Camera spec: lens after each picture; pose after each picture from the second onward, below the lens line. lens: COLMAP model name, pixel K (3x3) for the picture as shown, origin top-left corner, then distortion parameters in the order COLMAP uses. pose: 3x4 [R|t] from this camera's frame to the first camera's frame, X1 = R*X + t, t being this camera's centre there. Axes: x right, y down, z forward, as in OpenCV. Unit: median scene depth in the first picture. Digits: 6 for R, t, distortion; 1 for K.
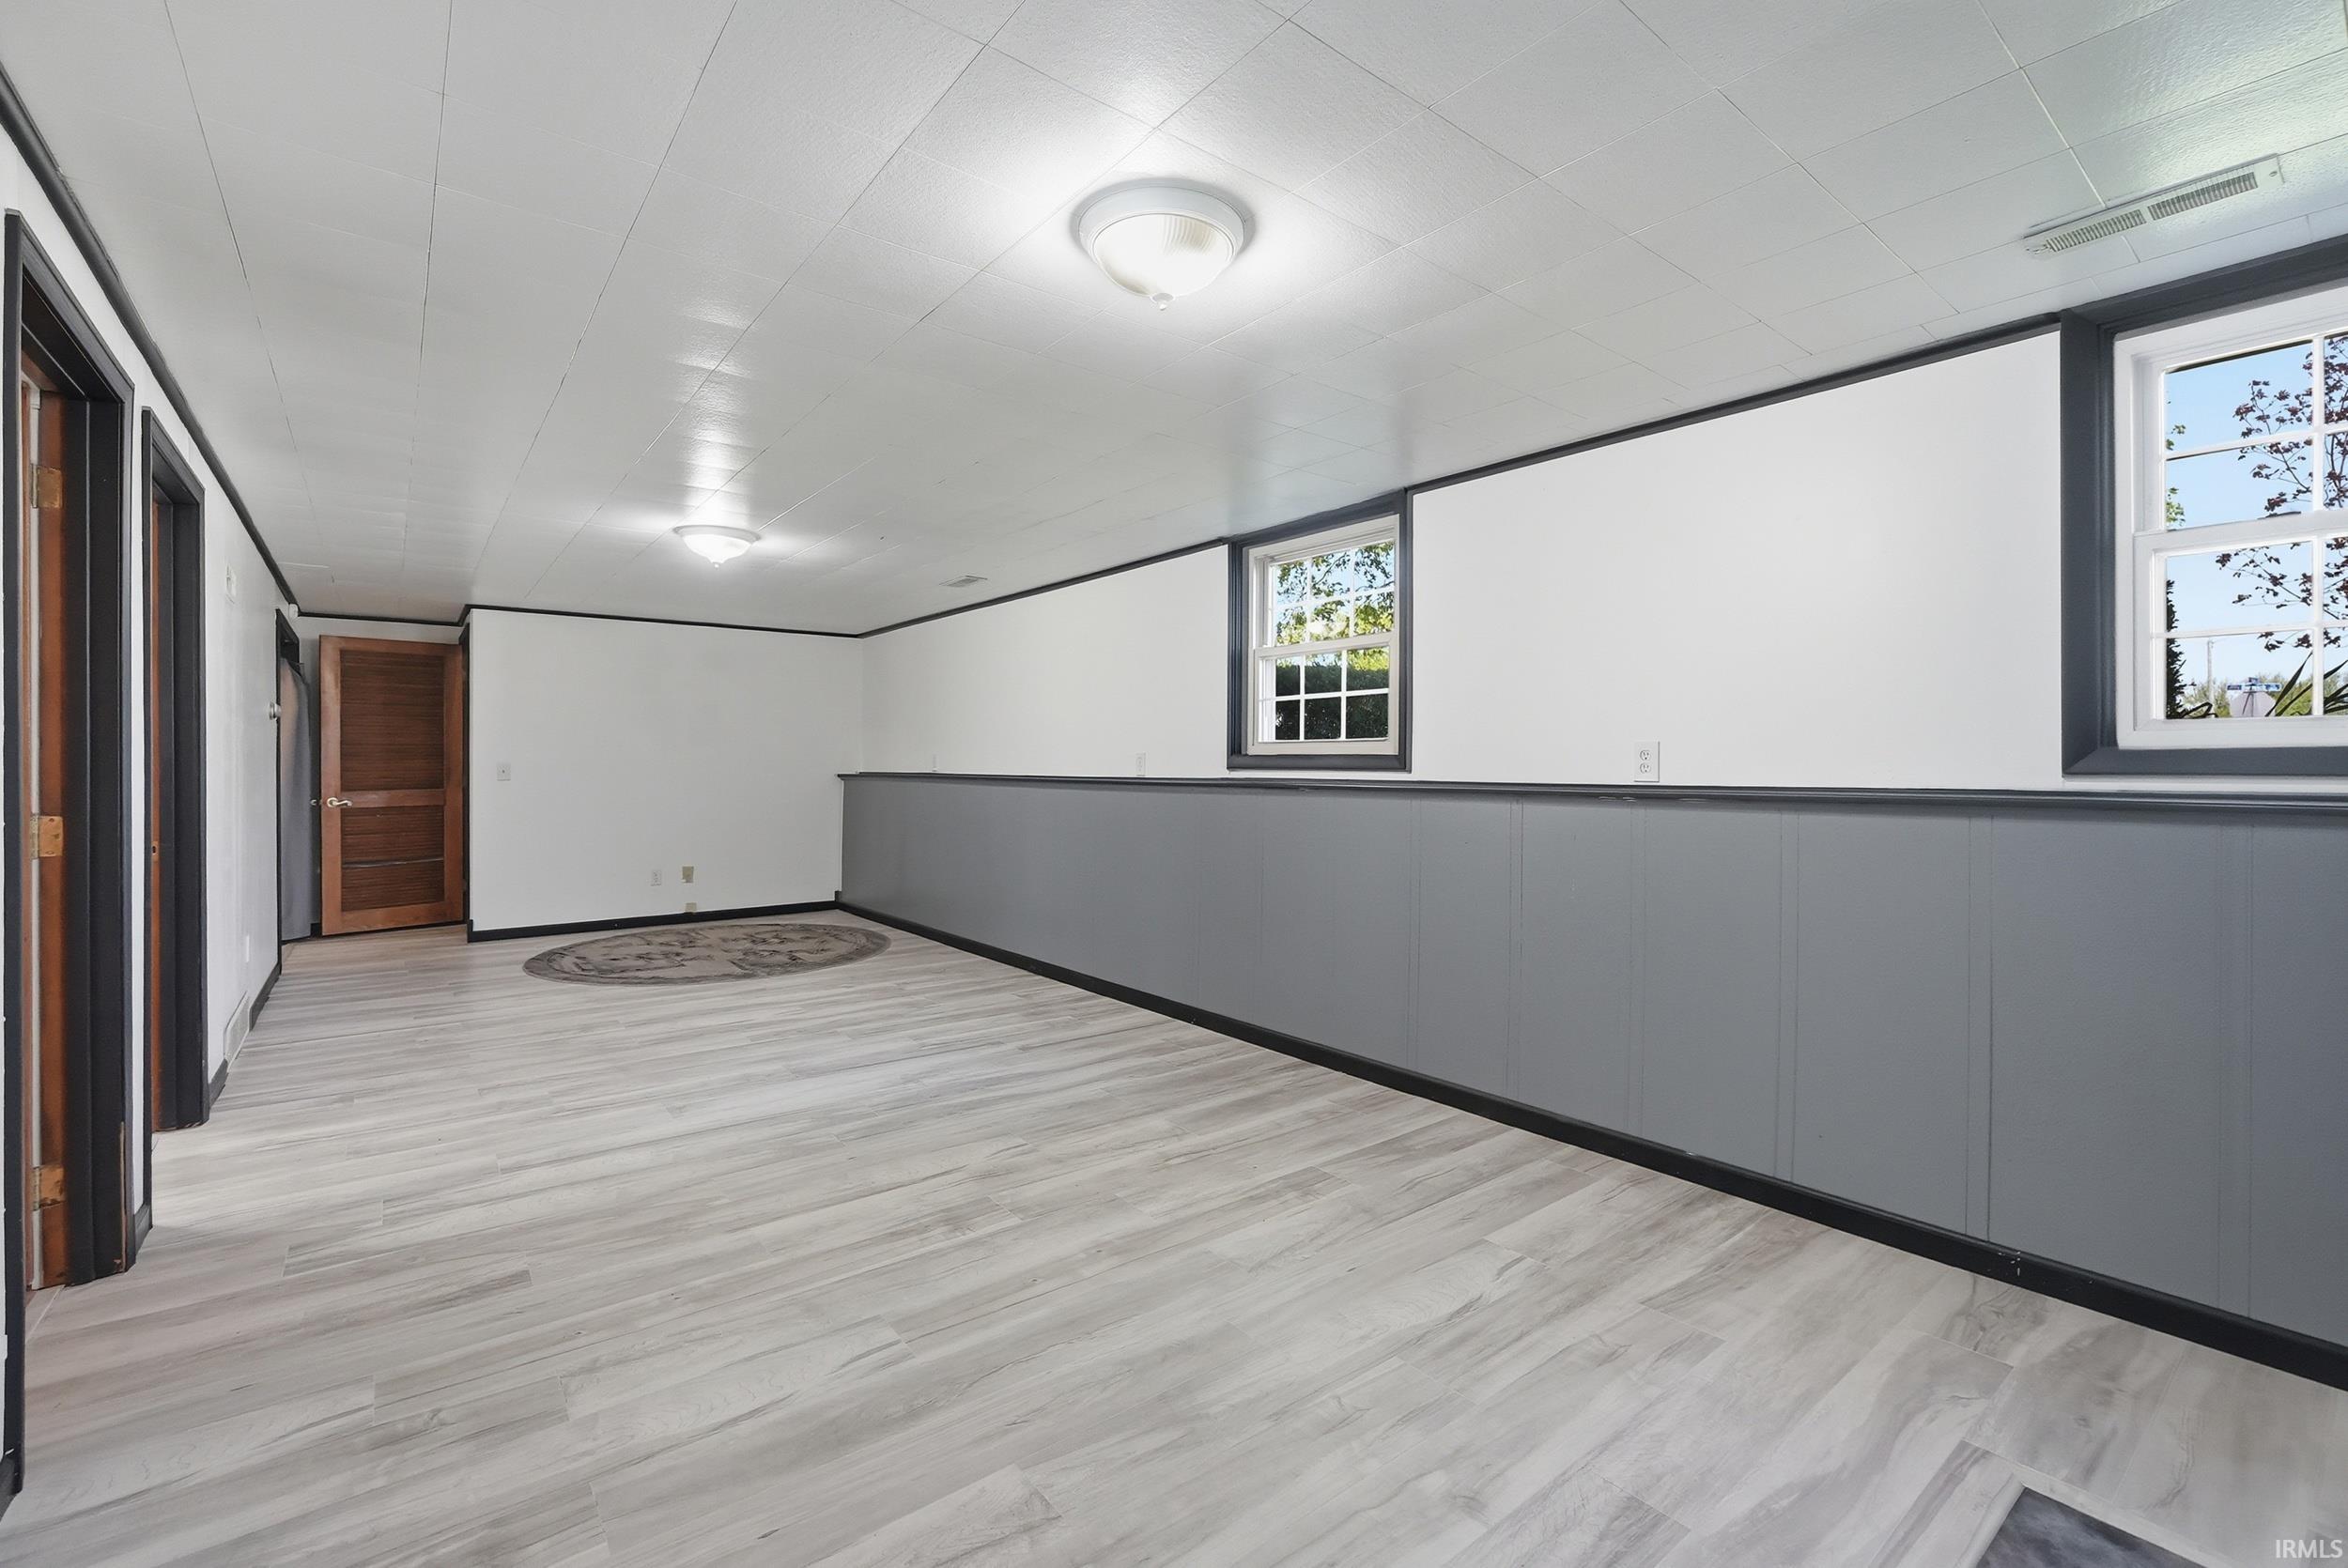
lens RADIAL K [[1018.8, 0, 1160.8], [0, 1018.8, 741.1], [0, 0, 1]] dist [-0.002374, 0.005512]
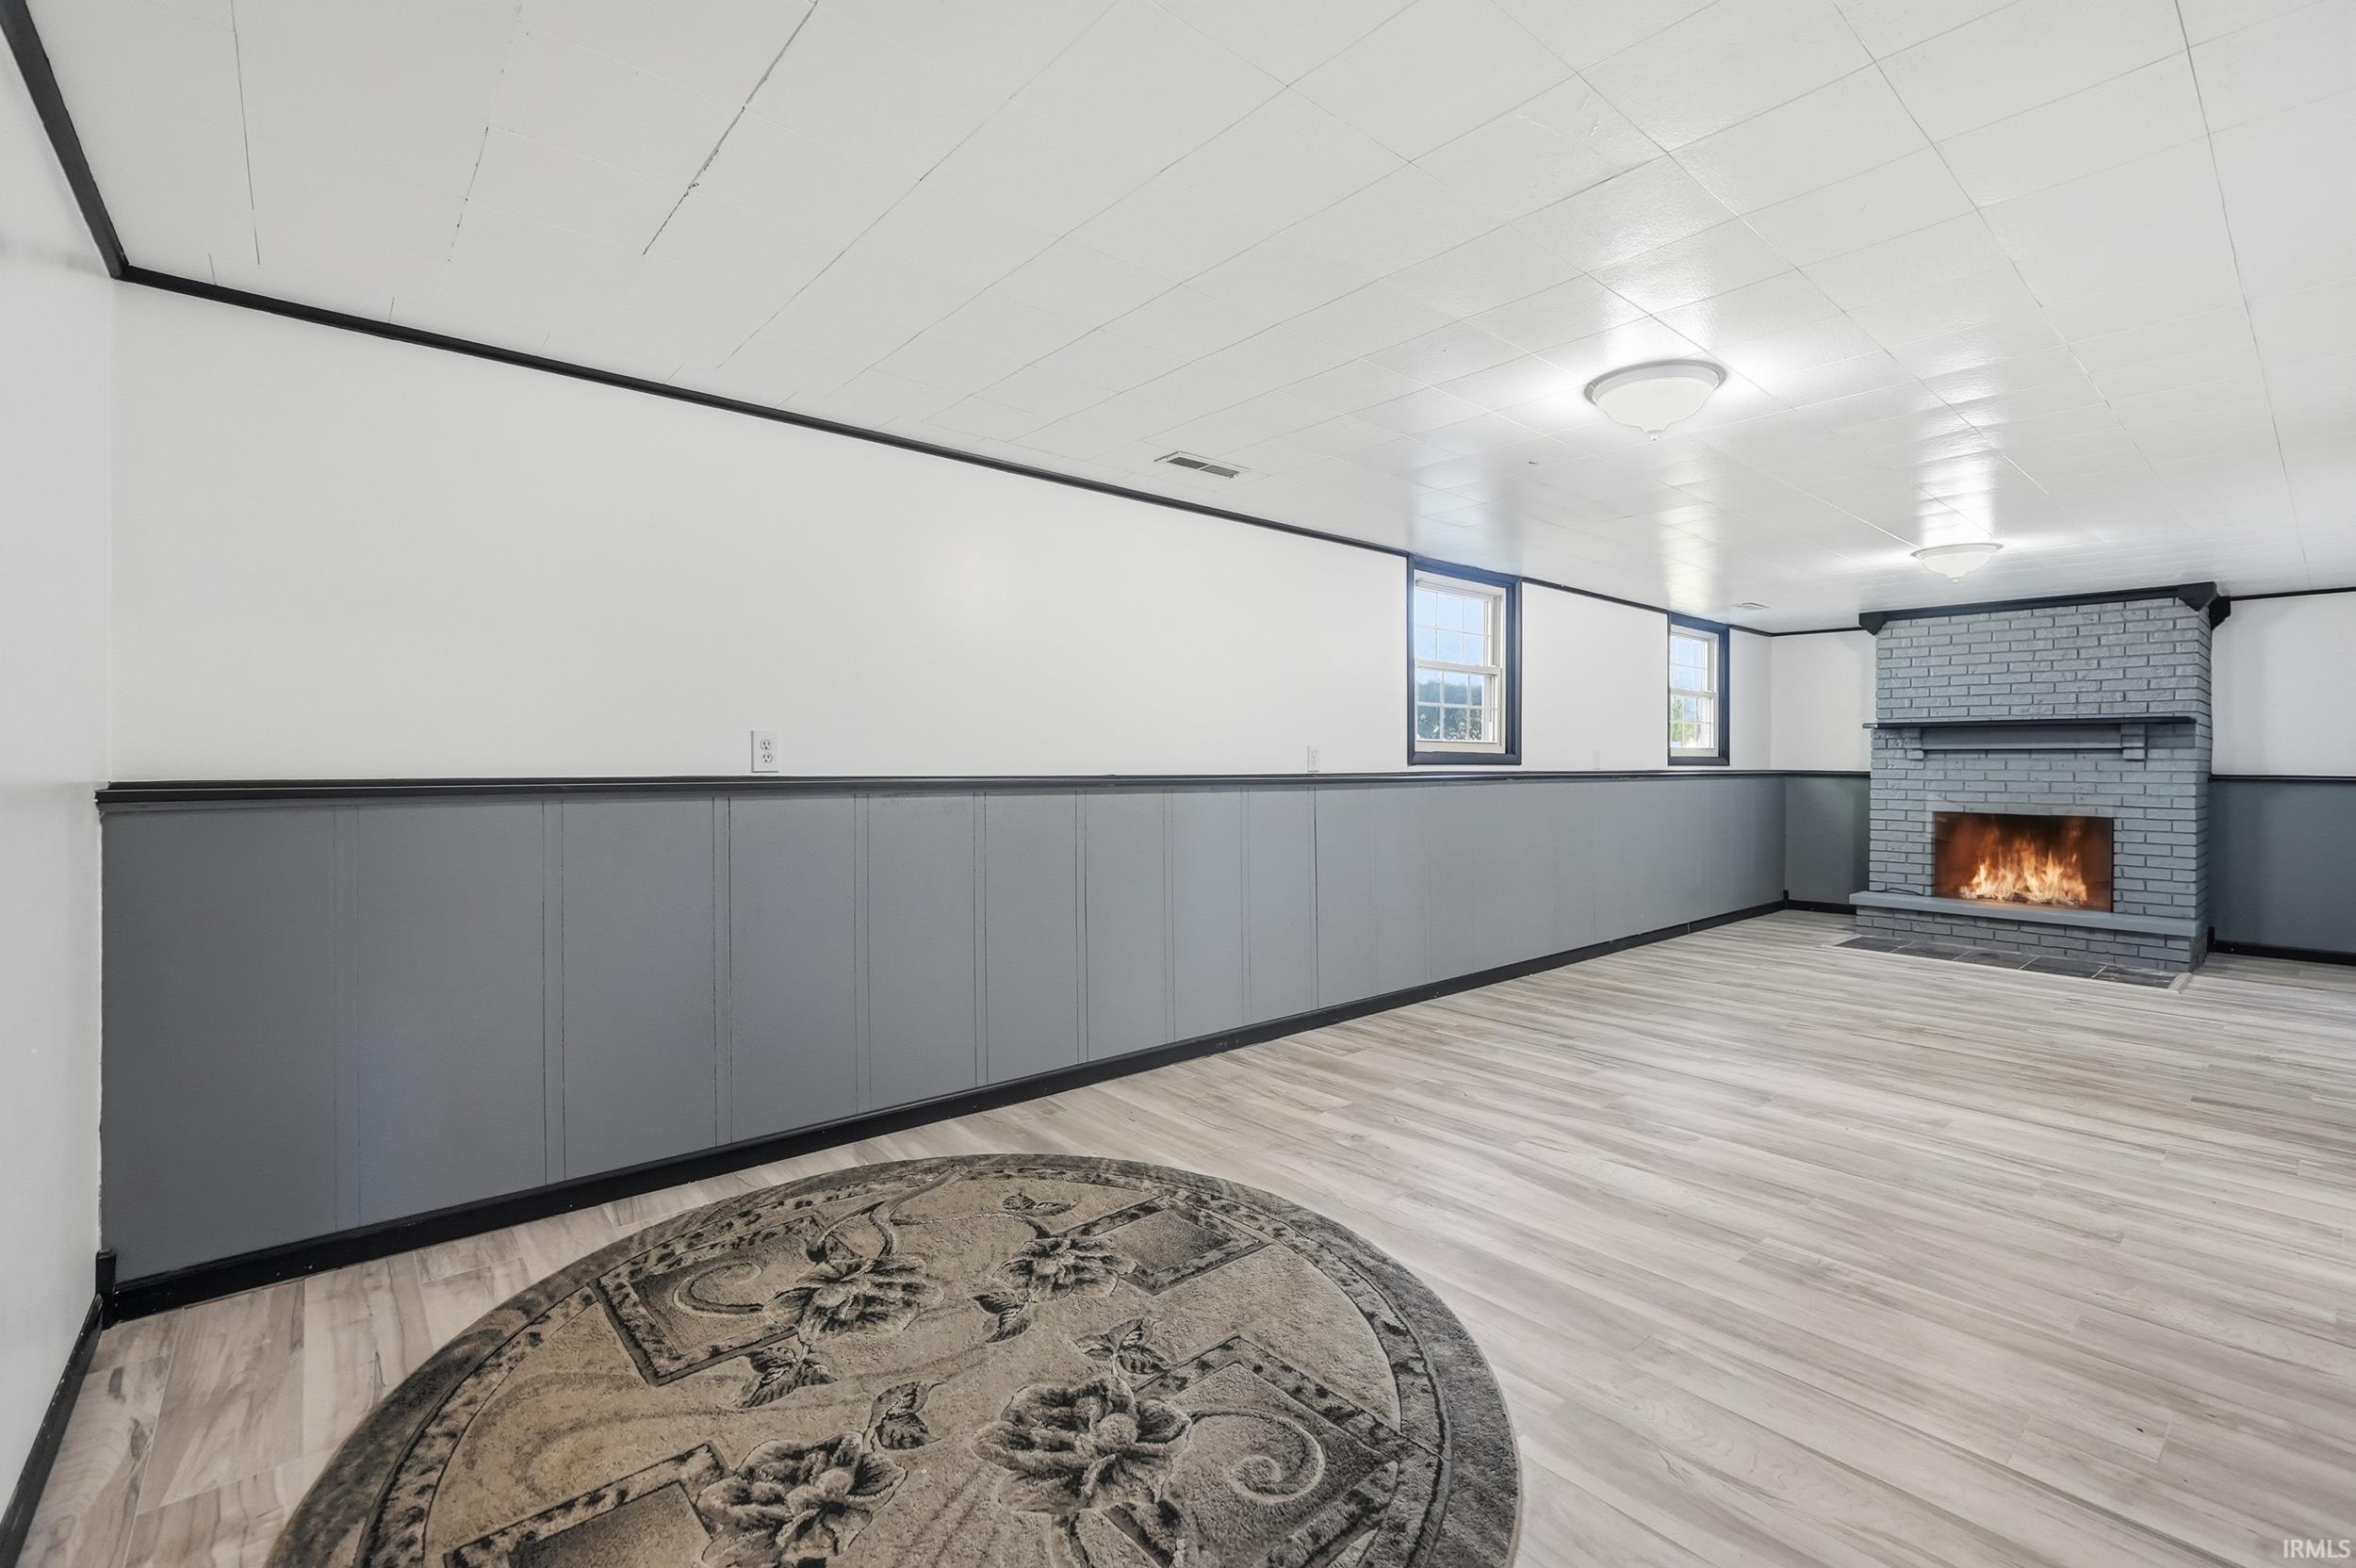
lens RADIAL K [[1012.5, 0, 1181.9], [0, 1012.5, 759.8], [0, 0, 1]] dist [-0.024177, 0.007078]
pose [[-0.049494, -0.004522, 0.998764, -1.254957], [-0.027758, 0.999610, 0.003150, 0.033007], [-0.998389, -0.027568, -0.049600, 1.608812]]
